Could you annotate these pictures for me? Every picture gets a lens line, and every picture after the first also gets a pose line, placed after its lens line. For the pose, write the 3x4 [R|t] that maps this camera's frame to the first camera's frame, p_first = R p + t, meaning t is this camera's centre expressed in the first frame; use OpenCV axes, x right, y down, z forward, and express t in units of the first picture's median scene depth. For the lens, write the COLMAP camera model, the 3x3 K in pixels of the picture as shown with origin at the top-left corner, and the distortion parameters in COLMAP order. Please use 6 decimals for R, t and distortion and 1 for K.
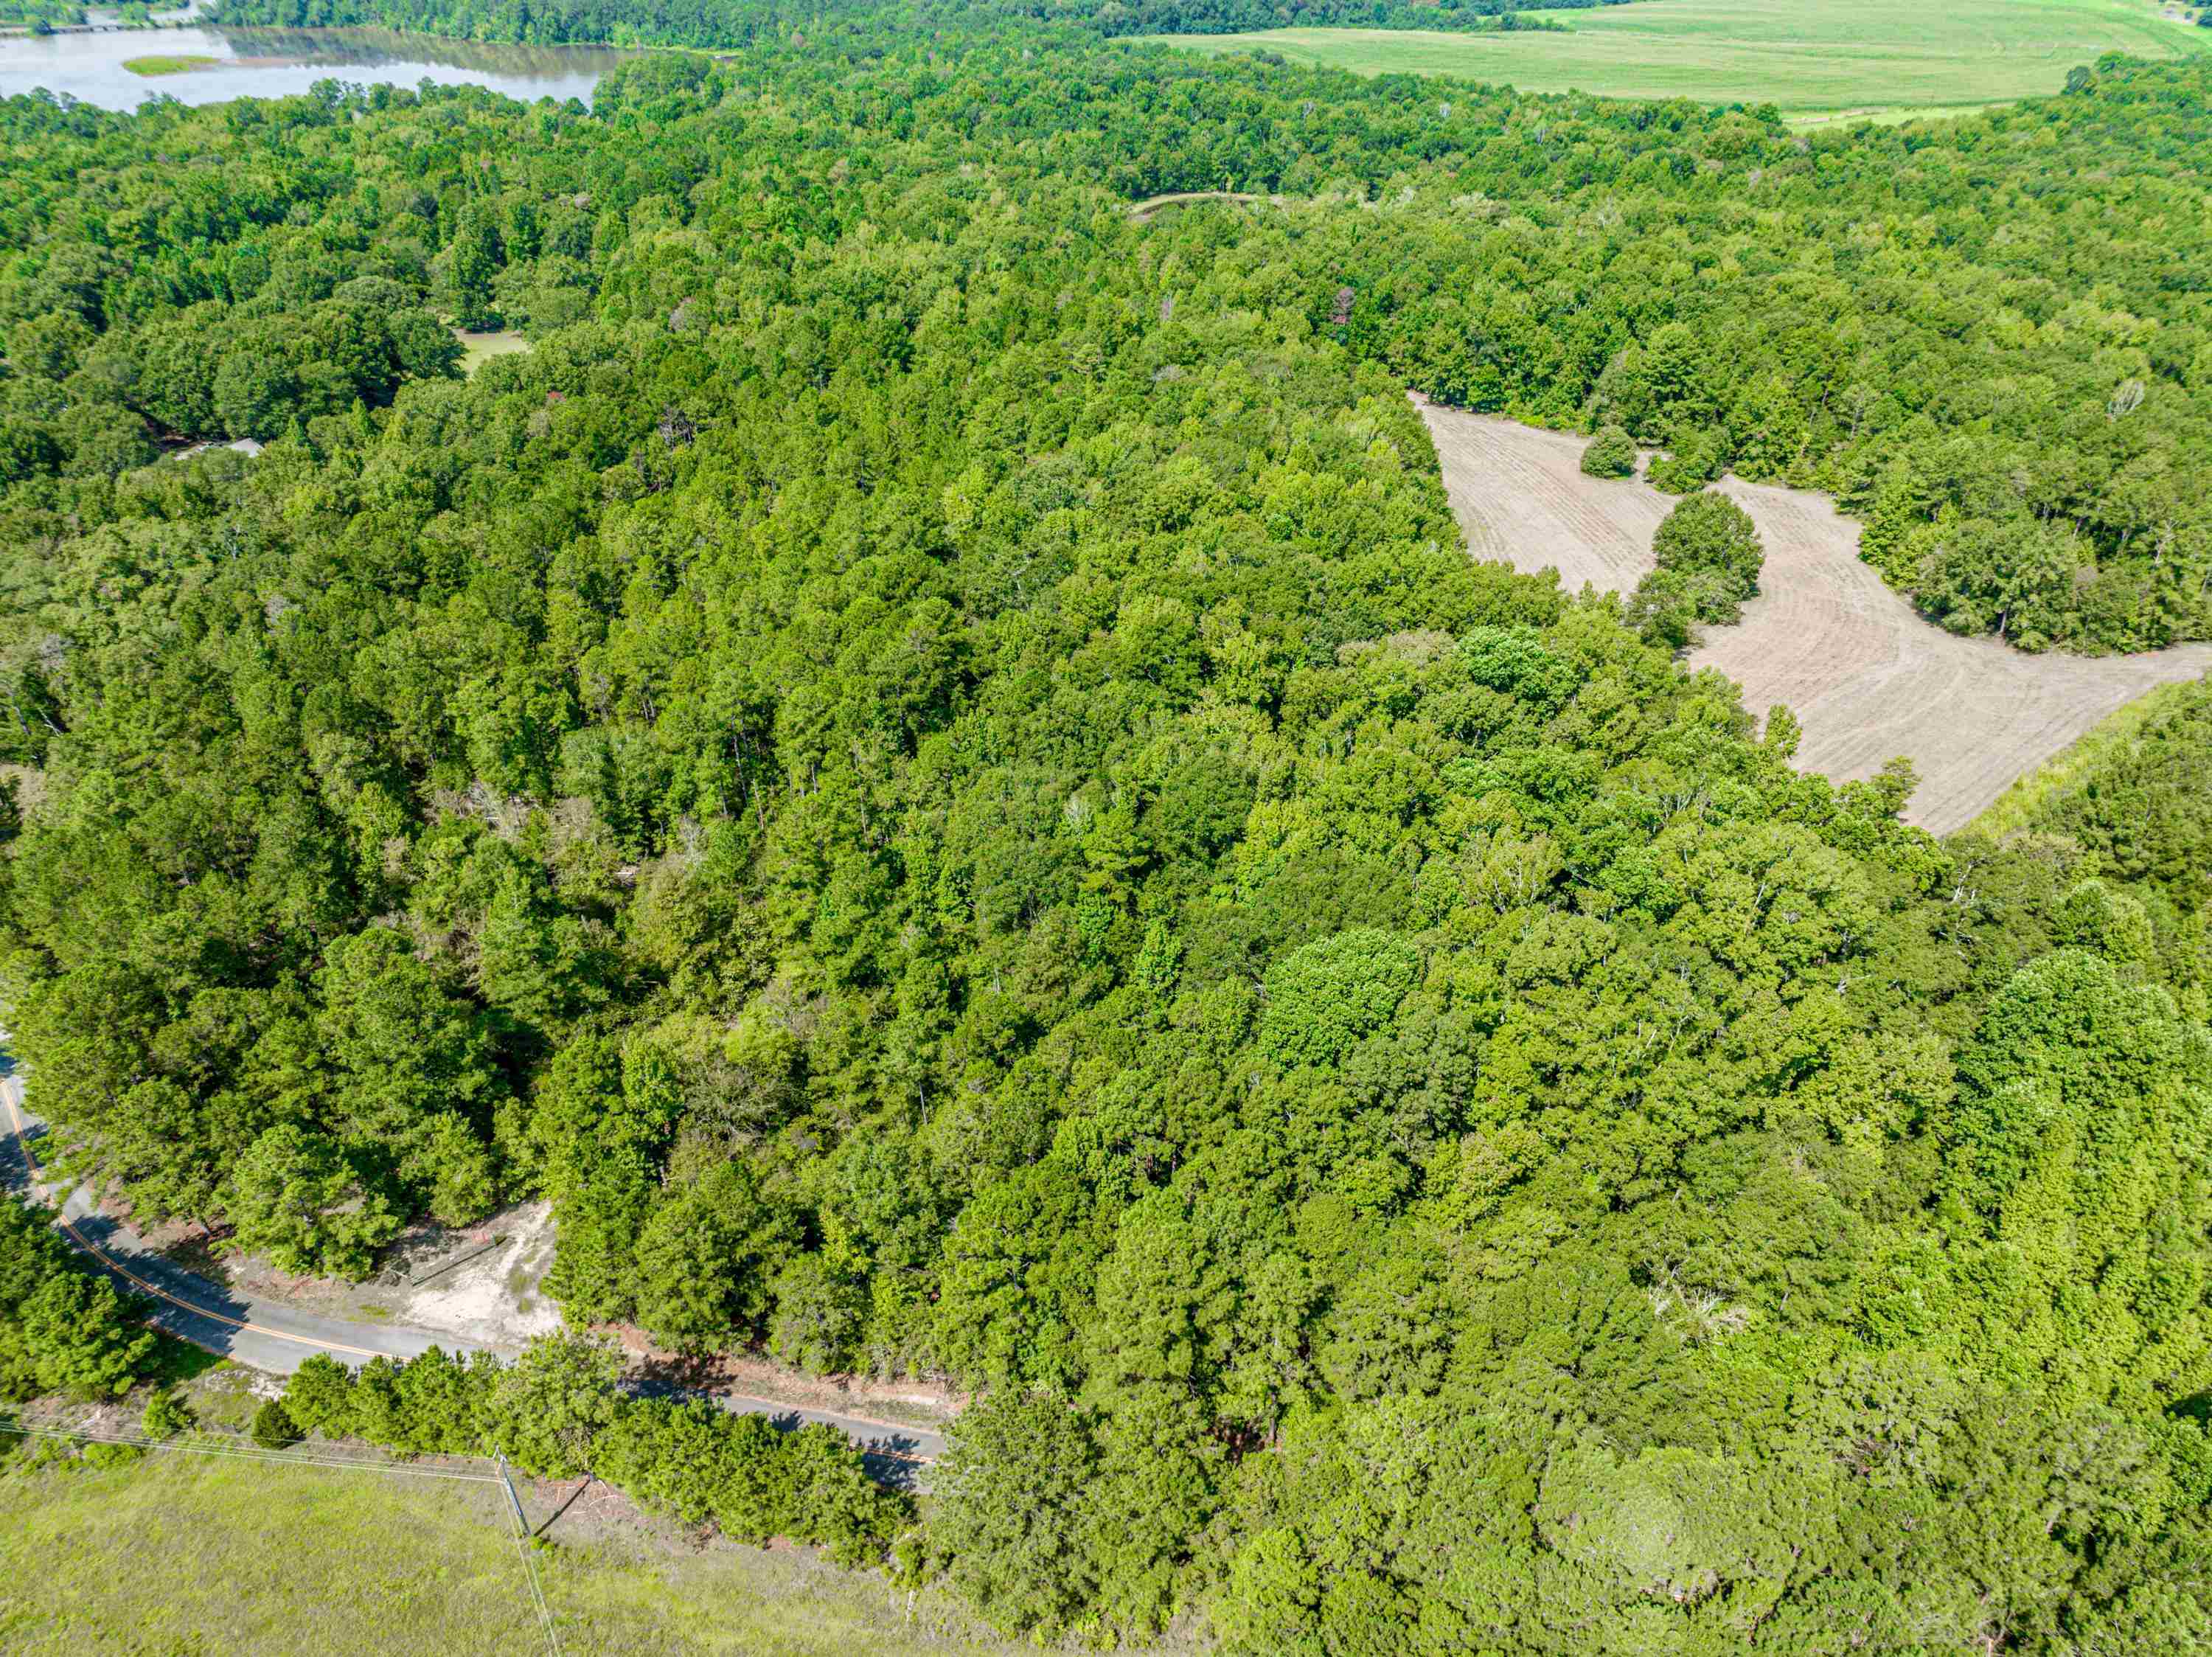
lens RADIAL K [[1573.9, 0, 1106.0], [0, 1573.9, 828.5], [0, 0, 1]] dist [-0.068631, 0.049154]
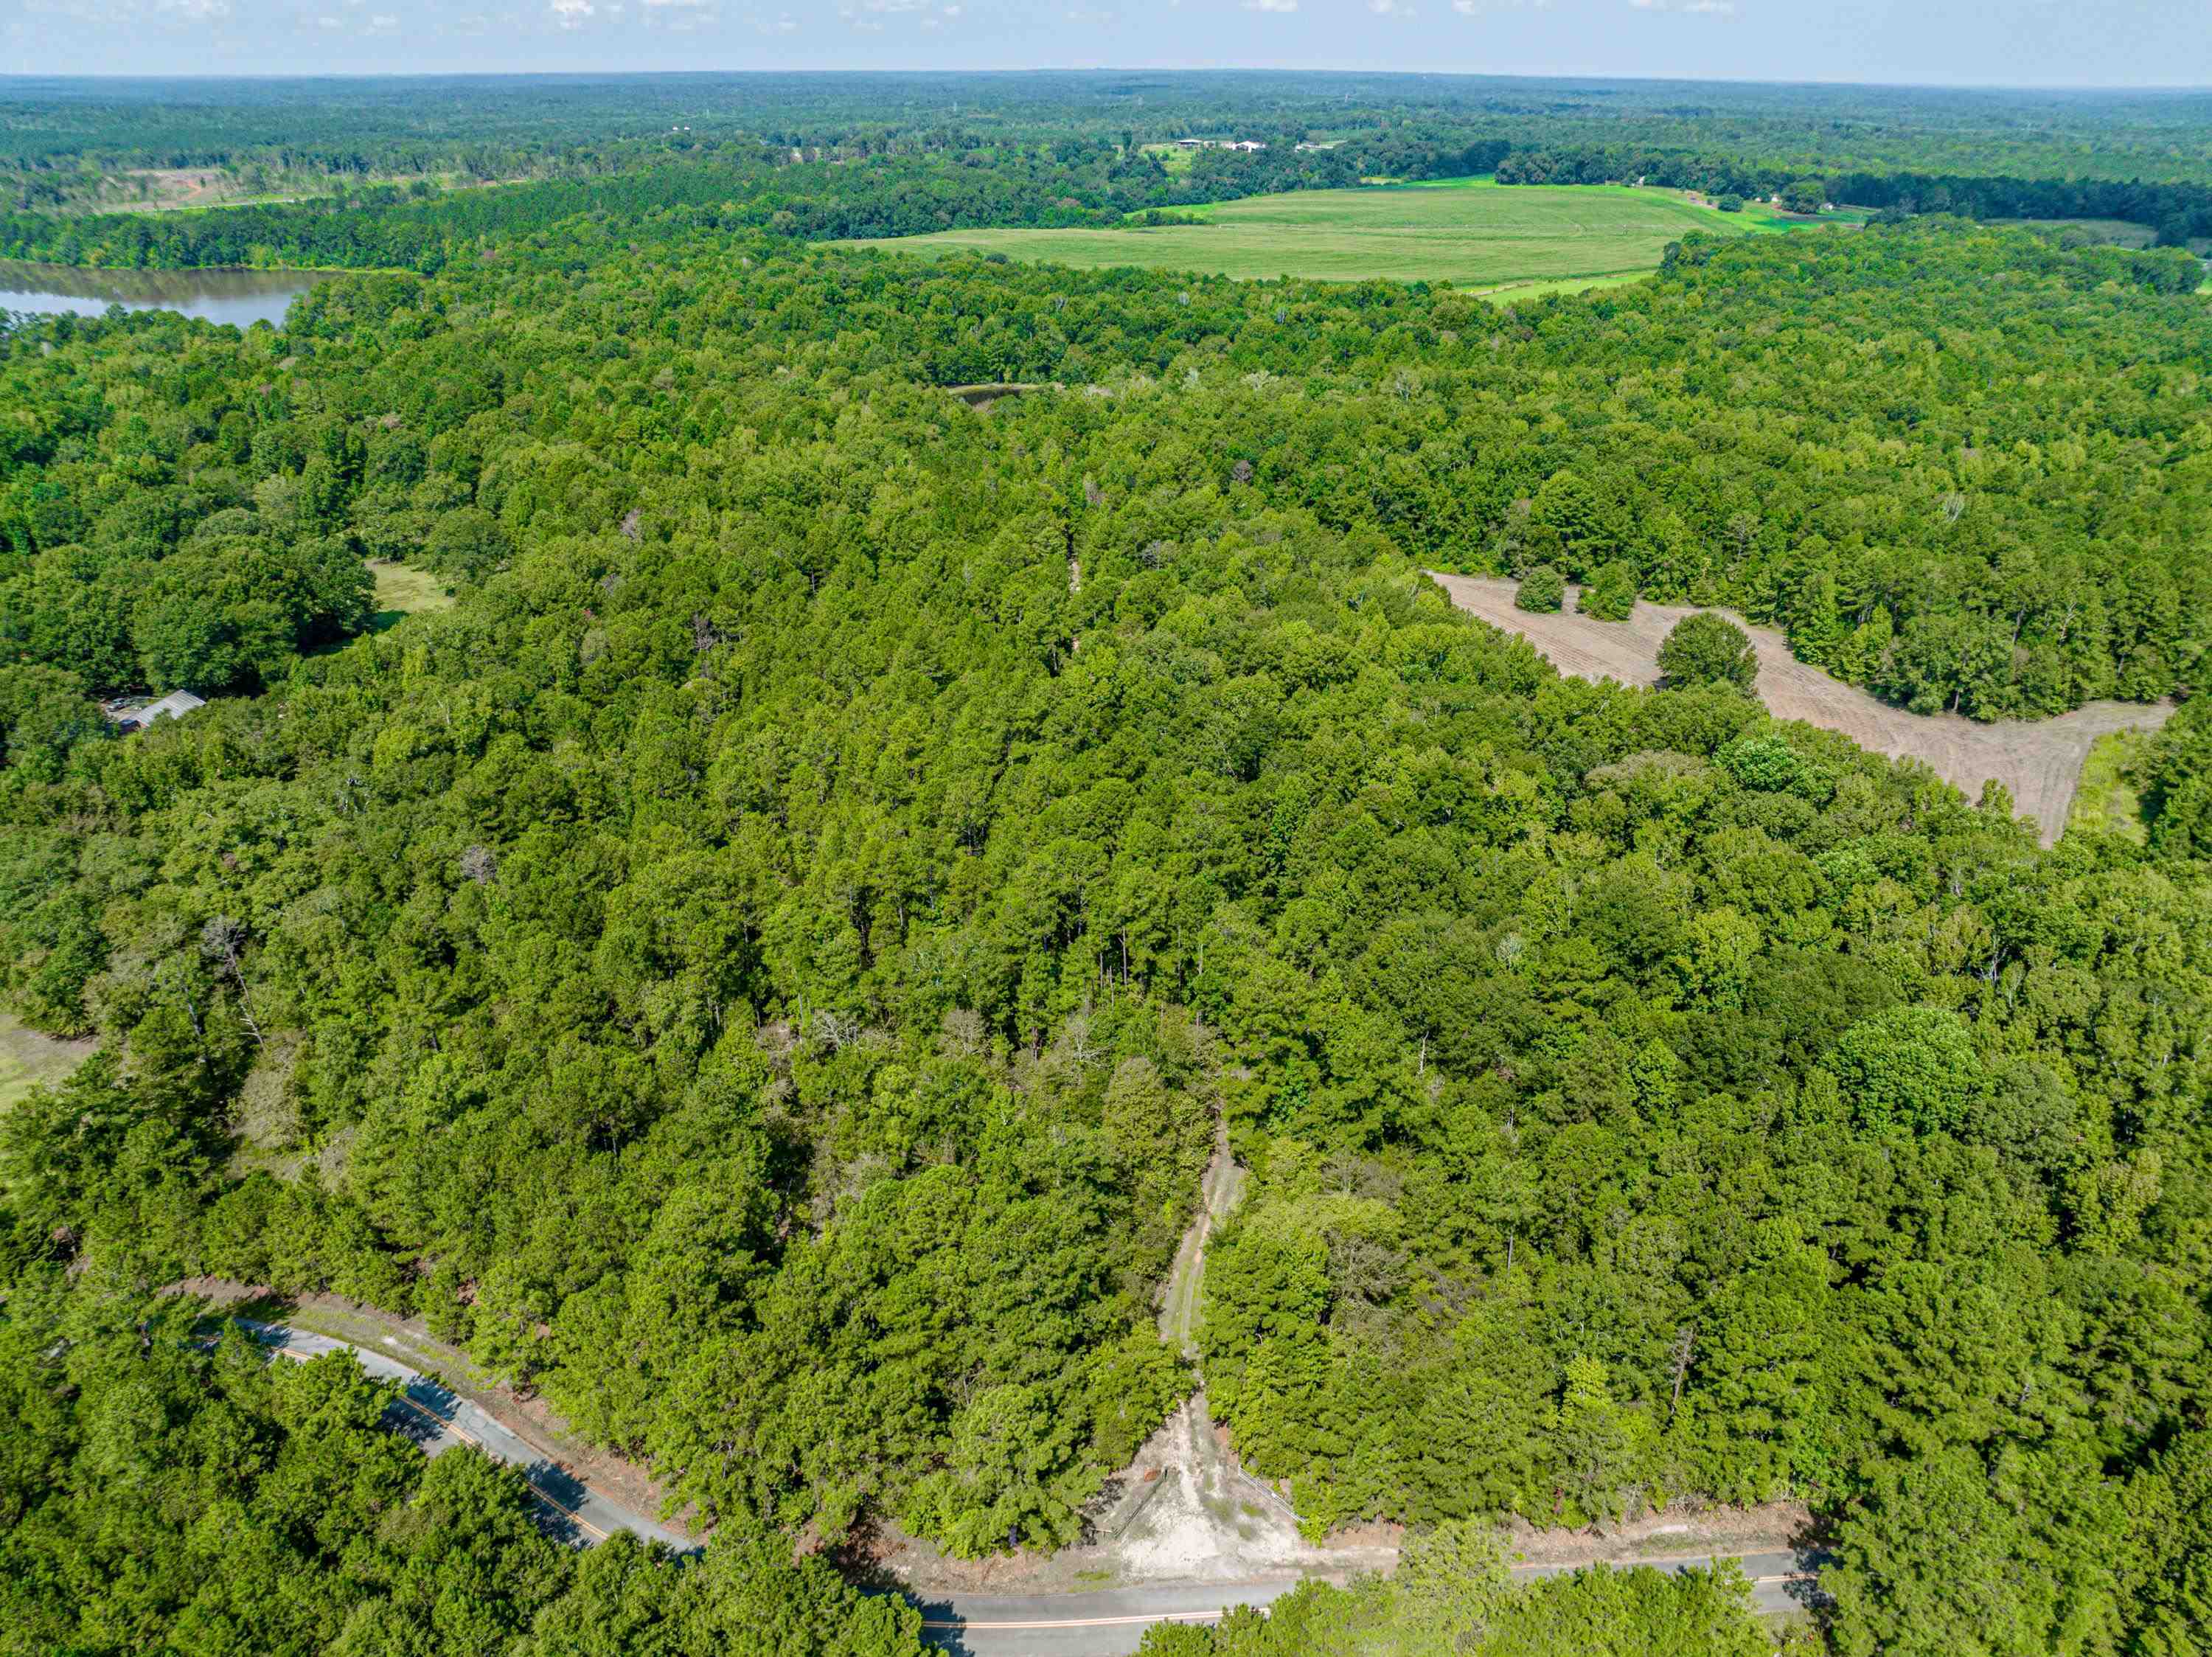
lens RADIAL K [[1573.9, 0, 1106.0], [0, 1573.9, 828.5], [0, 0, 1]] dist [-0.068631, 0.049154]
pose [[0.964048, -0.113967, 0.240049, -0.261786], [0.139753, 0.985787, -0.093239, -0.015111], [-0.226011, 0.123435, 0.966273, 0.023224]]
